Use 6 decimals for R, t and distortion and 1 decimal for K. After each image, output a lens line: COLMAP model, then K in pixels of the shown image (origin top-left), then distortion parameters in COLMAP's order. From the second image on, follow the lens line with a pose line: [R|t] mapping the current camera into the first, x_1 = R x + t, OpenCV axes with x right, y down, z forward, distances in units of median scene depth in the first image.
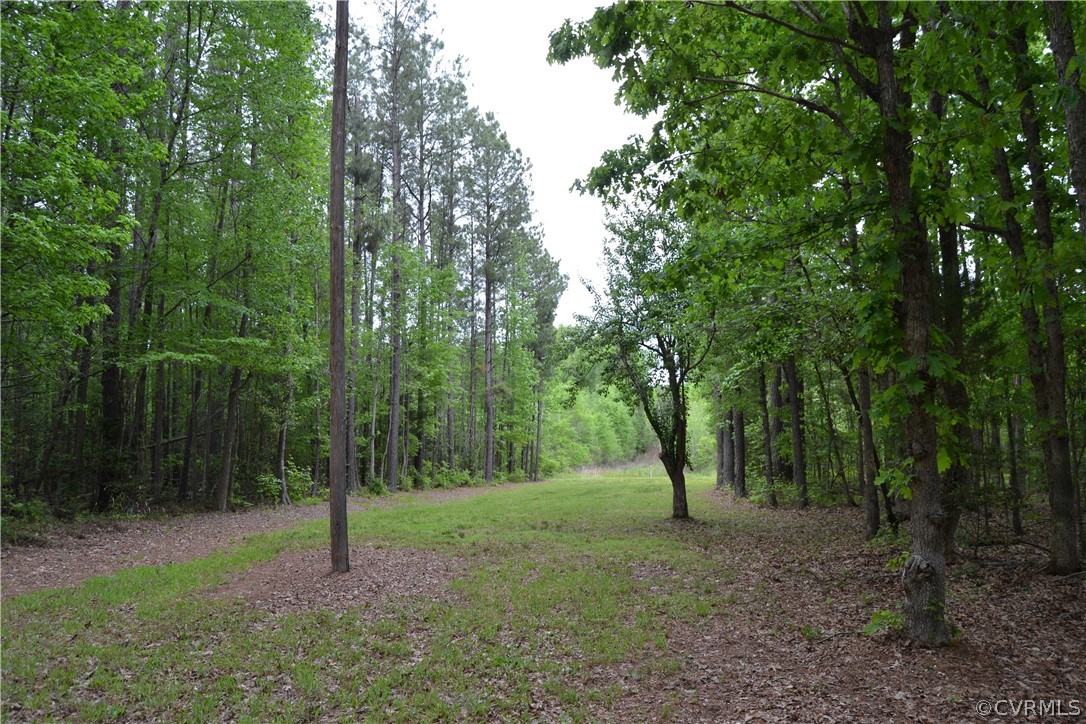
lens RADIAL K [[861.0, 0, 546.8], [0, 861.0, 365.6], [0, 0, 1]] dist [-0.099586, 0.044862]
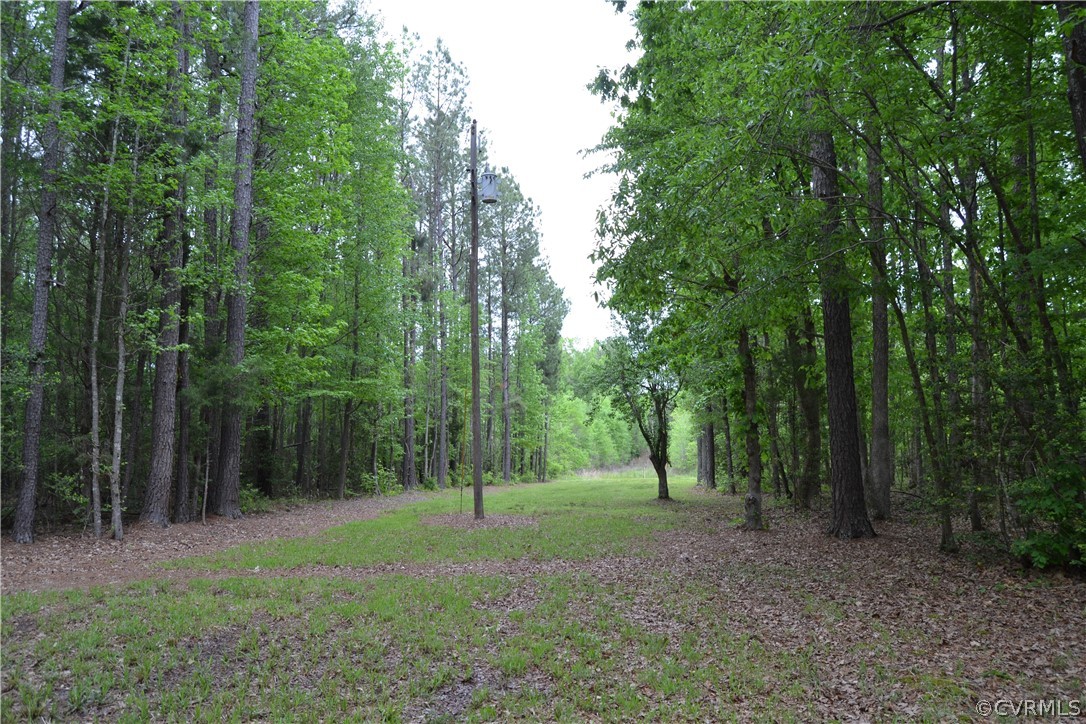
lens RADIAL K [[861.0, 0, 546.8], [0, 861.0, 365.6], [0, 0, 1]] dist [-0.099586, 0.044862]
pose [[0.999955, -0.005661, 0.007595, -0.024263], [0.005706, 0.999966, -0.005949, -0.019560], [-0.007561, 0.005992, 0.999953, -0.208009]]
